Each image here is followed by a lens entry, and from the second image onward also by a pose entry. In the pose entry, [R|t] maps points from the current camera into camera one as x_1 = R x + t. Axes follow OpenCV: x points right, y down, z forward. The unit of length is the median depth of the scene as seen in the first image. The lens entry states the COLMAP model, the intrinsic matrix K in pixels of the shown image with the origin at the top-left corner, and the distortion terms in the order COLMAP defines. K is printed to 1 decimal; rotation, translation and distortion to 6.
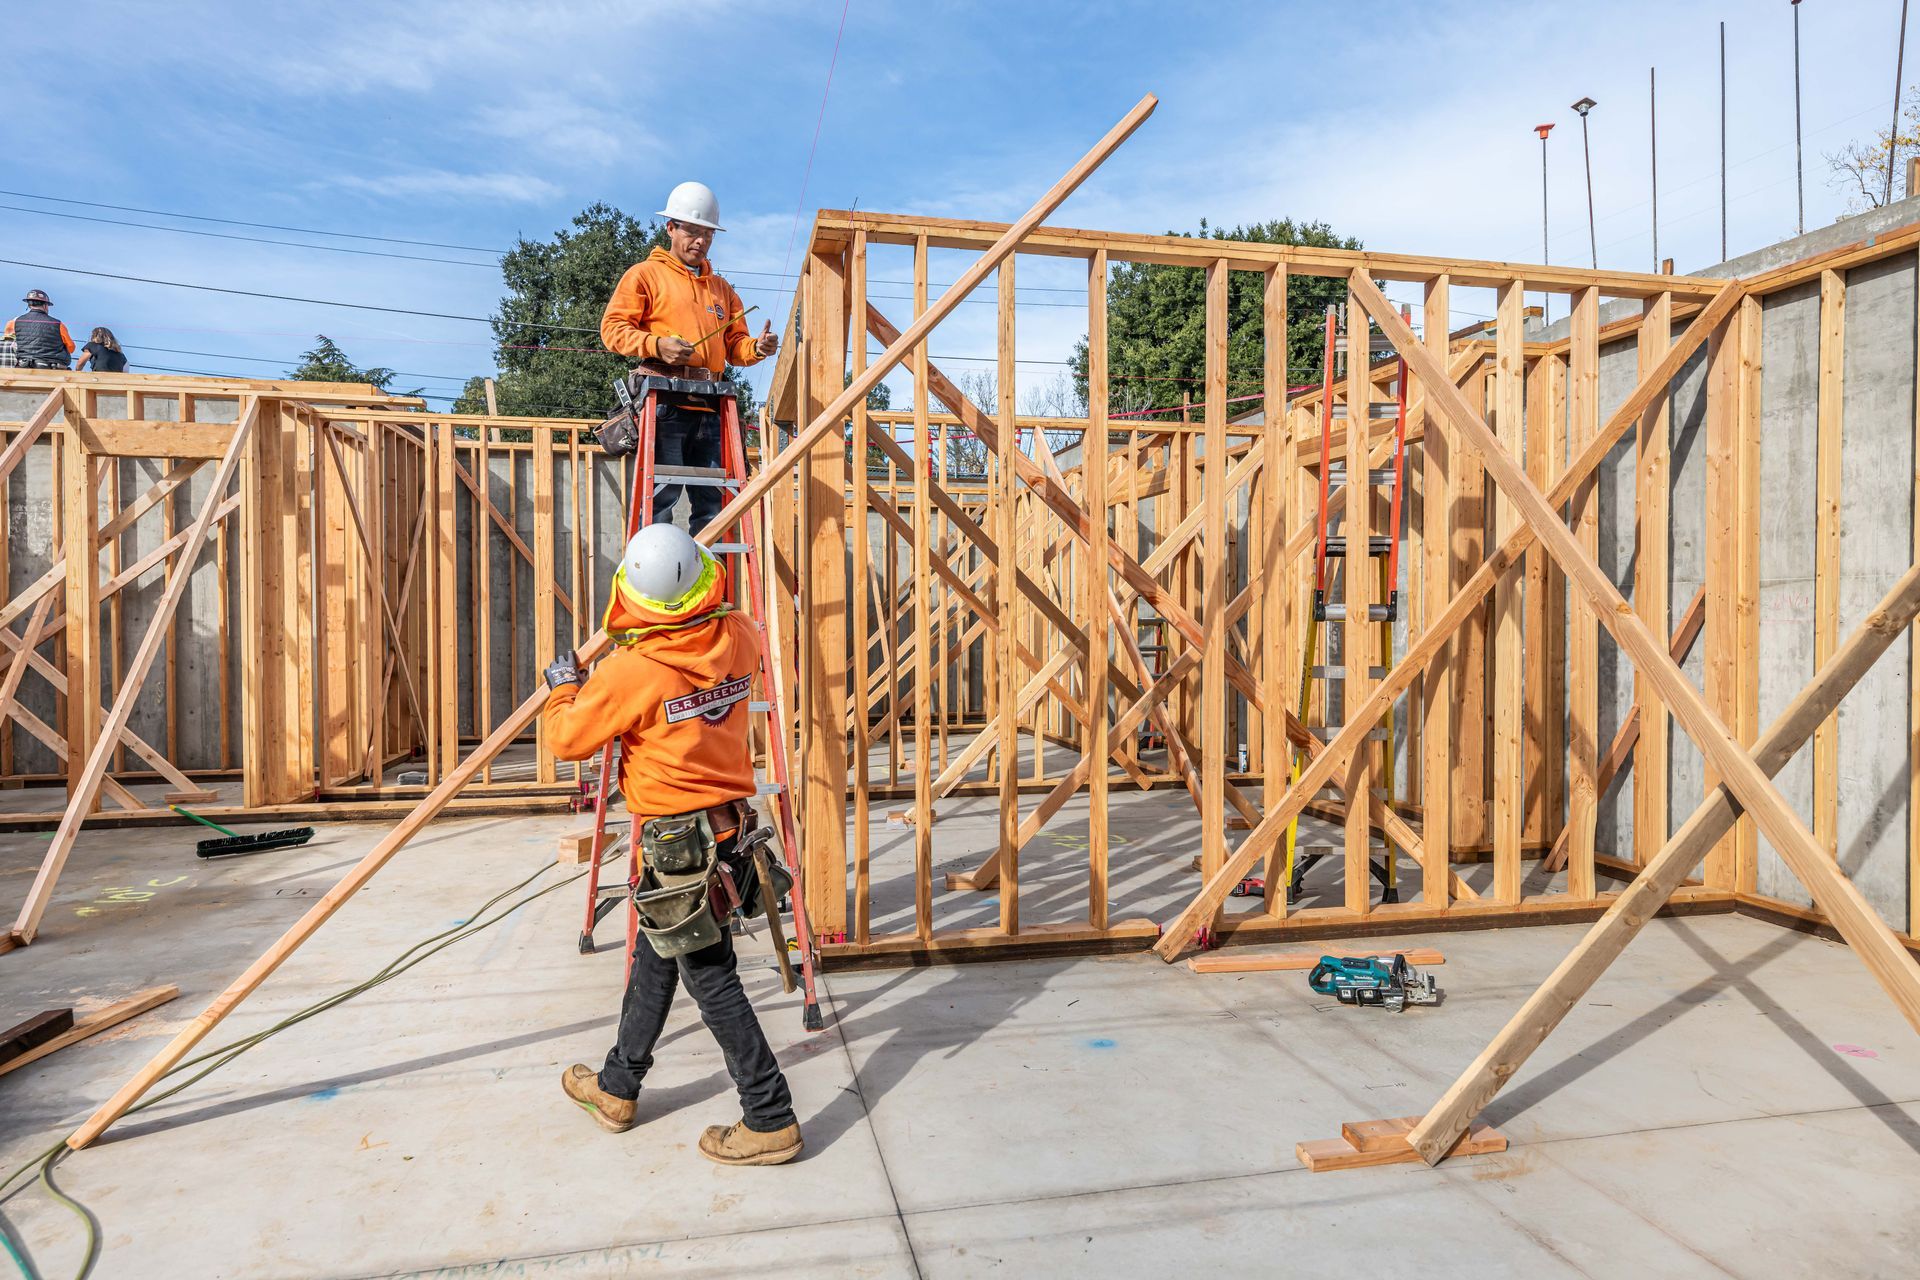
lens RADIAL K [[1212.0, 0, 971.9], [0, 1212.0, 636.8], [0, 0, 1]] dist [0.009364, 0.003379]
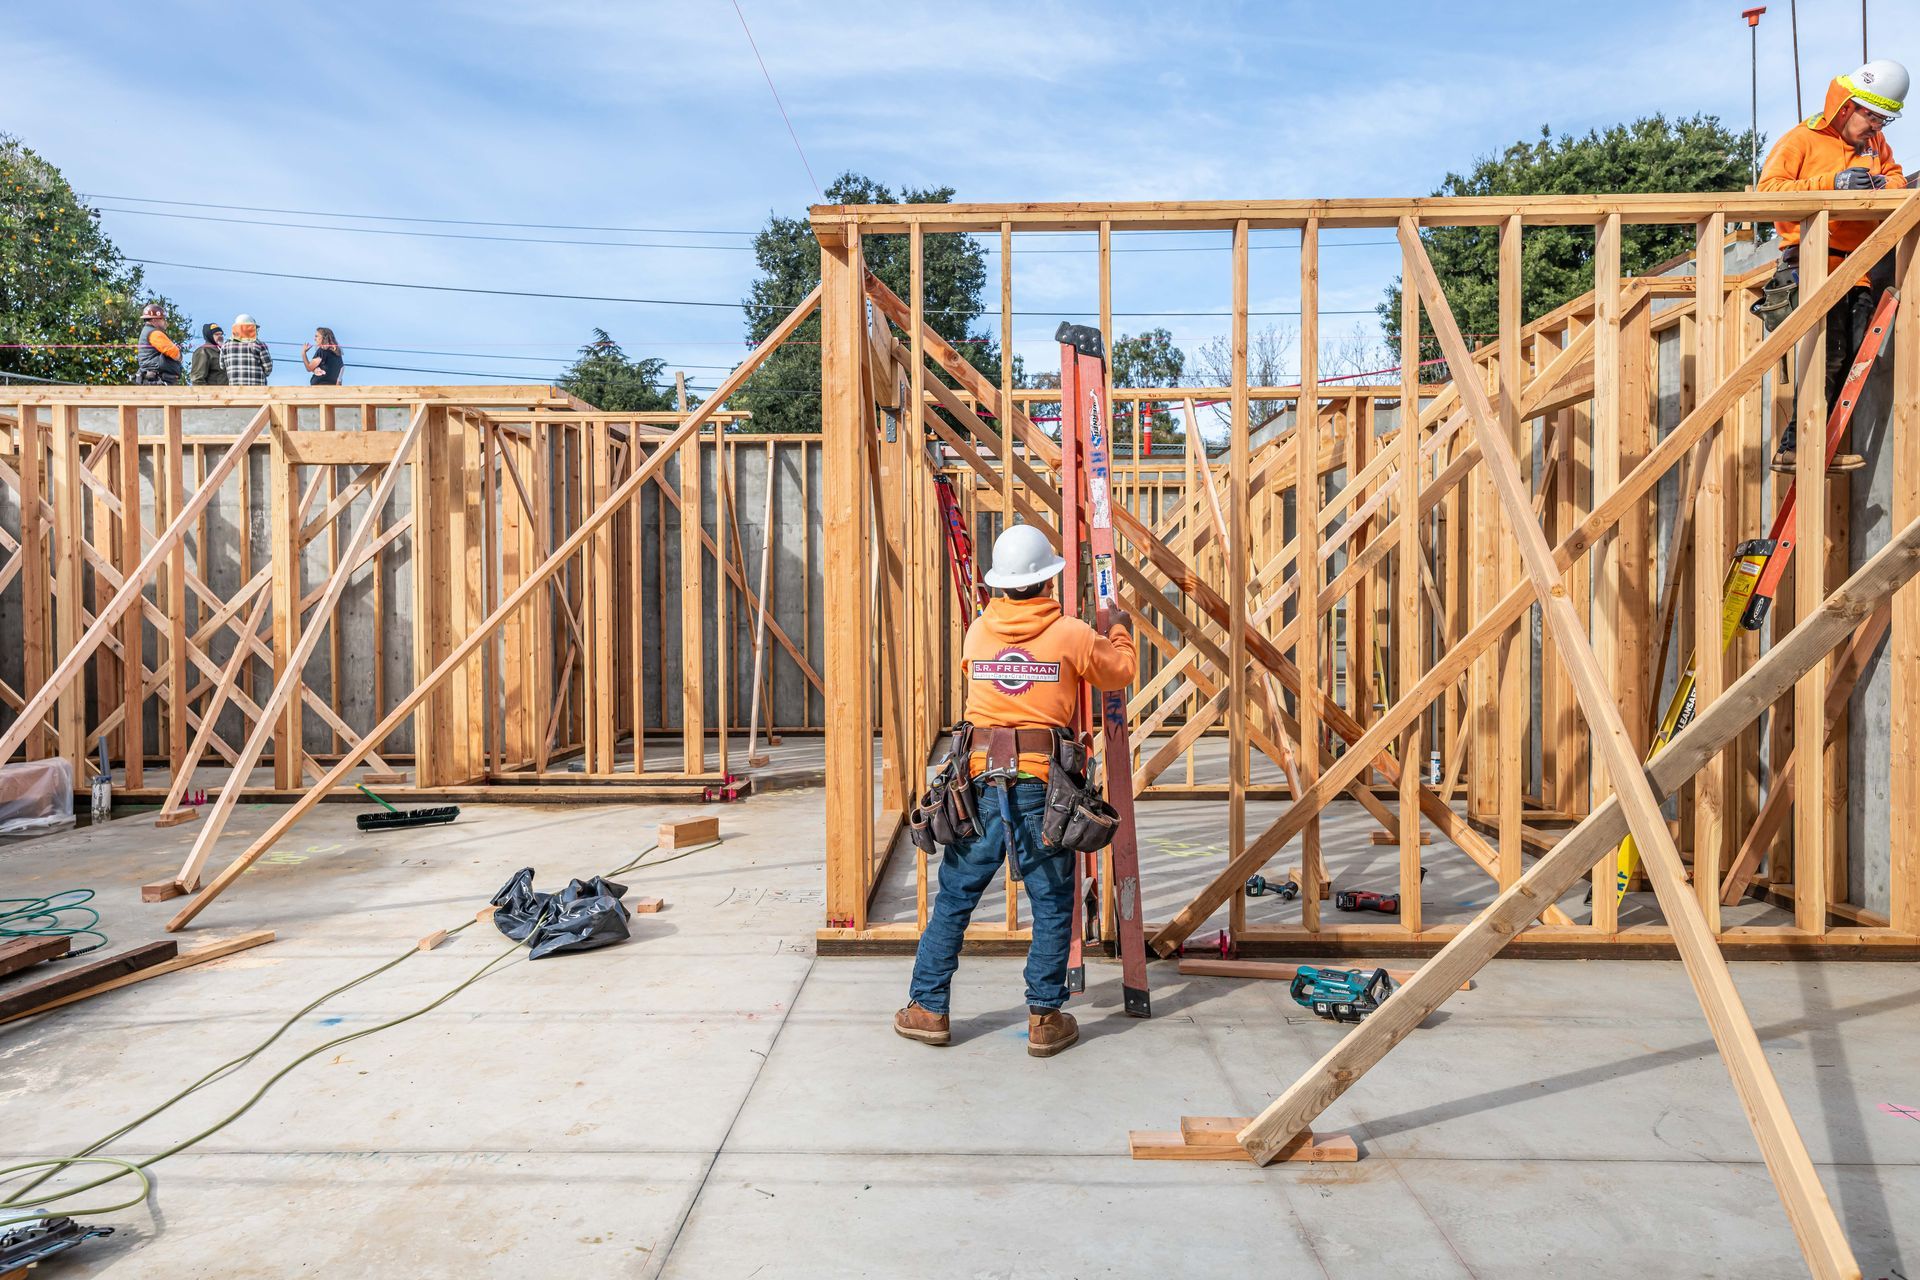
lens RADIAL K [[1370.4, 0, 960.0], [0, 1370.4, 640.0], [0, 0, 1]] dist [0.024802, 0.001498]
pose [[0.966686, 0.000972, -0.255965, 0.179456], [0.000421, 0.999985, 0.005389, 0.003567], [0.255967, -0.005317, 0.966671, -0.051909]]
